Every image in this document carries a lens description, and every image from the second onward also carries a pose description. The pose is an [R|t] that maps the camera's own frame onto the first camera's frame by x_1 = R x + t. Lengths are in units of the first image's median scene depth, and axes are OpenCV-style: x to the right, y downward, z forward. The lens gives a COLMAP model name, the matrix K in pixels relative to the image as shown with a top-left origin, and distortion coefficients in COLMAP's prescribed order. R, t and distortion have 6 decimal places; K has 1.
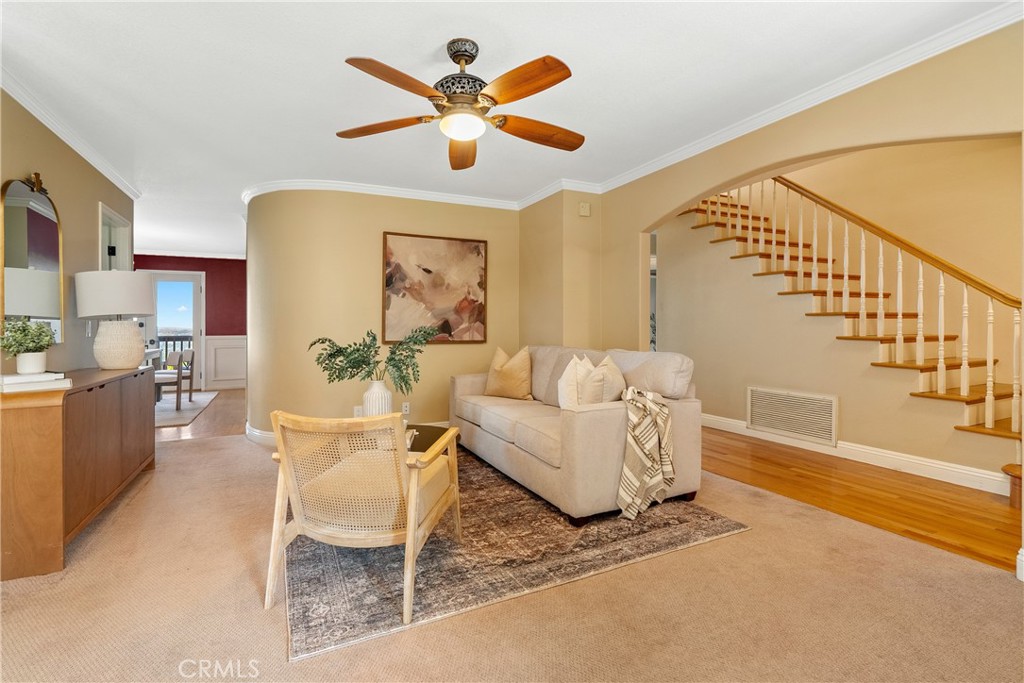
lens RADIAL K [[488.4, 0, 514.7], [0, 488.4, 332.6], [0, 0, 1]] dist [-0.002362, -0.000187]
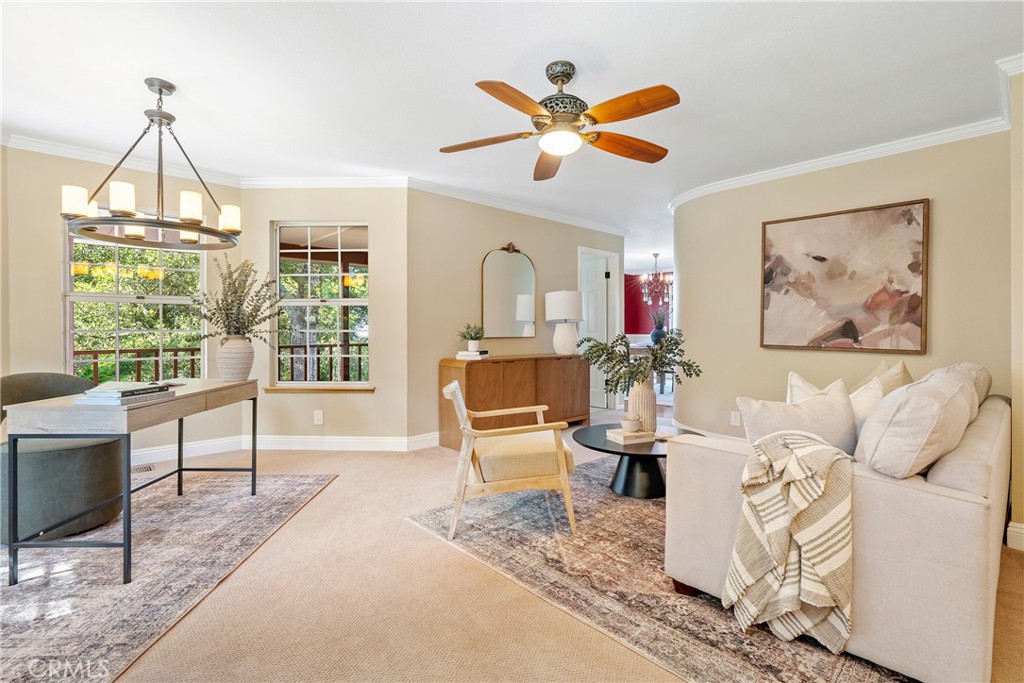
lens RADIAL K [[463.5, 0, 486.0], [0, 463.5, 333.2], [0, 0, 1]] dist [-0.001131, 0.000096]
pose [[0.259049, 0.017861, -0.965699, 0.421595], [-0.016002, 0.999771, 0.014199, -0.007735], [0.965732, 0.011775, 0.259275, 0.290826]]
